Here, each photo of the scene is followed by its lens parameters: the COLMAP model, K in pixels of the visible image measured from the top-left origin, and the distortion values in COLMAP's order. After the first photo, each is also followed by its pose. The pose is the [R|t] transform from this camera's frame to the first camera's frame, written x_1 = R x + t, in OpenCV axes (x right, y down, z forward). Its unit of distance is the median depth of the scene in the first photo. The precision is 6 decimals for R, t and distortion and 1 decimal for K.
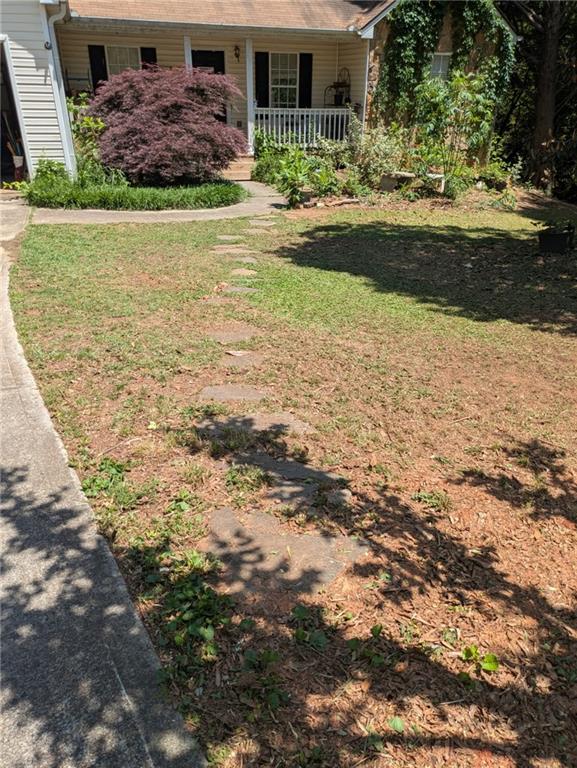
lens RADIAL K [[552.5, 0, 289.6], [0, 552.5, 385.5], [0, 0, 1]] dist [0.007095, 0.000525]
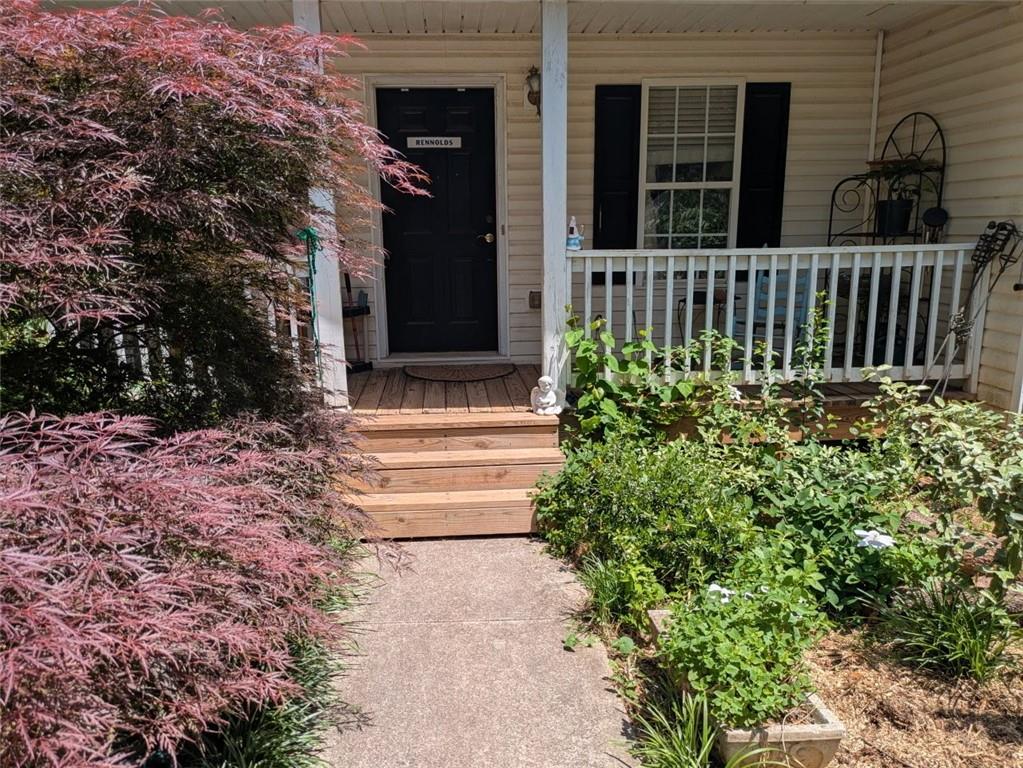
lens RADIAL K [[736.0, 0, 511.4], [0, 736.0, 385.3], [0, 0, 1]] dist [0.007095, 0.000525]
pose [[0.970865, 0.019996, -0.238790, -0.006557], [-0.087077, 0.957828, -0.273829, -0.328860], [0.223244, 0.286644, 0.931664, 0.659332]]
